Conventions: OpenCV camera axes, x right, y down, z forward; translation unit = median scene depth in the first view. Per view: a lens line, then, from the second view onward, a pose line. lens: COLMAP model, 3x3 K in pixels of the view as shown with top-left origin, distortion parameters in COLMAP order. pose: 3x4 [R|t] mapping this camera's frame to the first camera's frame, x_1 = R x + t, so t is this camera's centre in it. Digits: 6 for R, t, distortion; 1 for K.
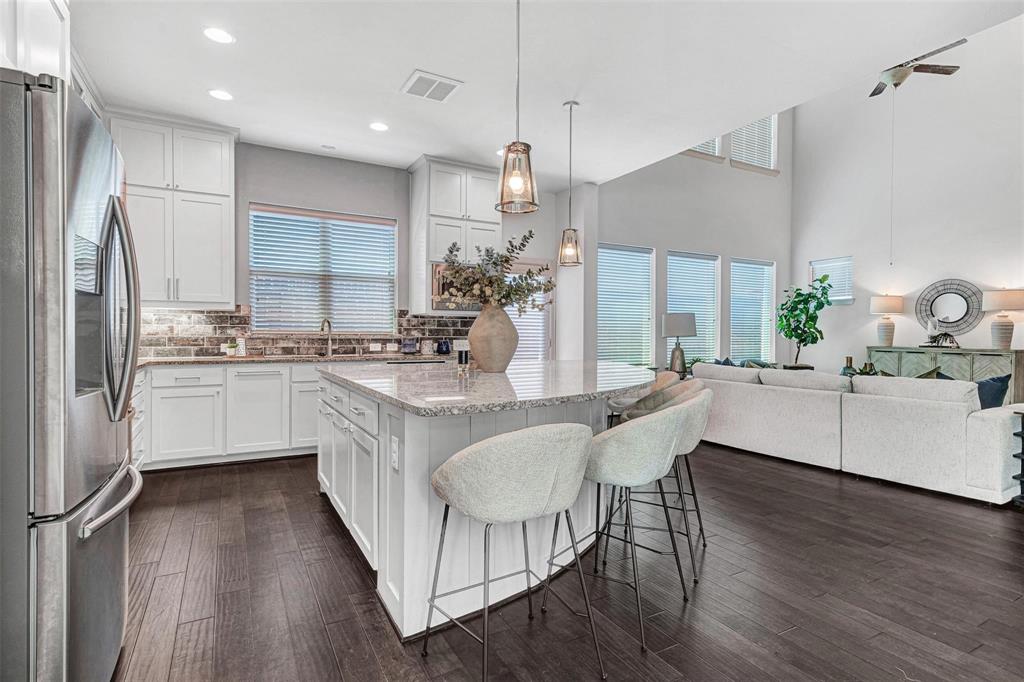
lens RADIAL K [[519.1, 0, 530.0], [0, 519.1, 339.8], [0, 0, 1]] dist [-0.003060, 0.005529]
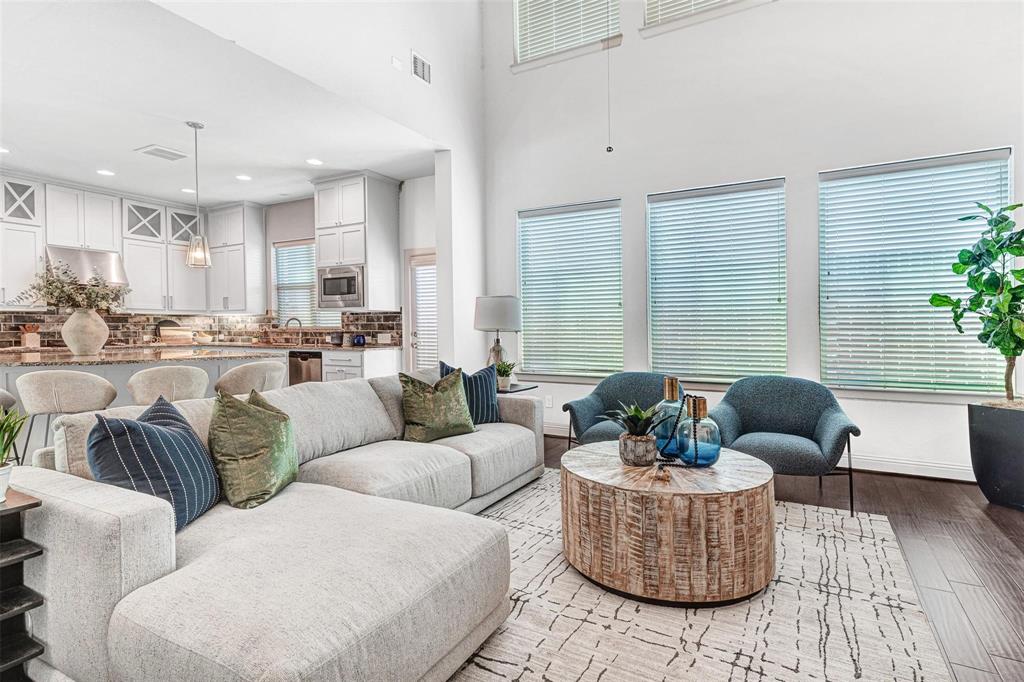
lens RADIAL K [[519.1, 0, 521.5], [0, 519.1, 339.9], [0, 0, 1]] dist [-0.003060, 0.005529]
pose [[0.508431, 0.016351, -0.860947, 0.901479], [-0.004029, 0.999854, 0.016610, -0.005678], [0.861093, -0.004976, 0.508423, 0.661004]]
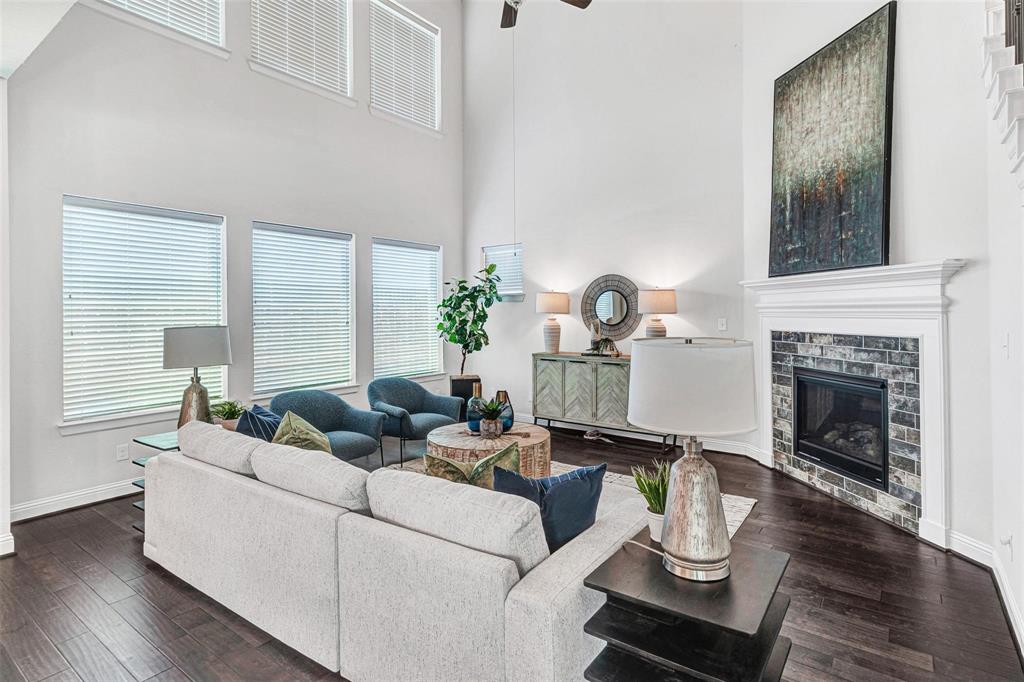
lens RADIAL K [[519.1, 0, 529.1], [0, 519.1, 310.0], [0, 0, 1]] dist [-0.003060, 0.005529]
pose [[0.908218, -0.006311, 0.418449, 0.381034], [0.014462, 0.999762, -0.016312, -0.053582], [-0.418247, 0.020867, 0.908094, 0.325643]]
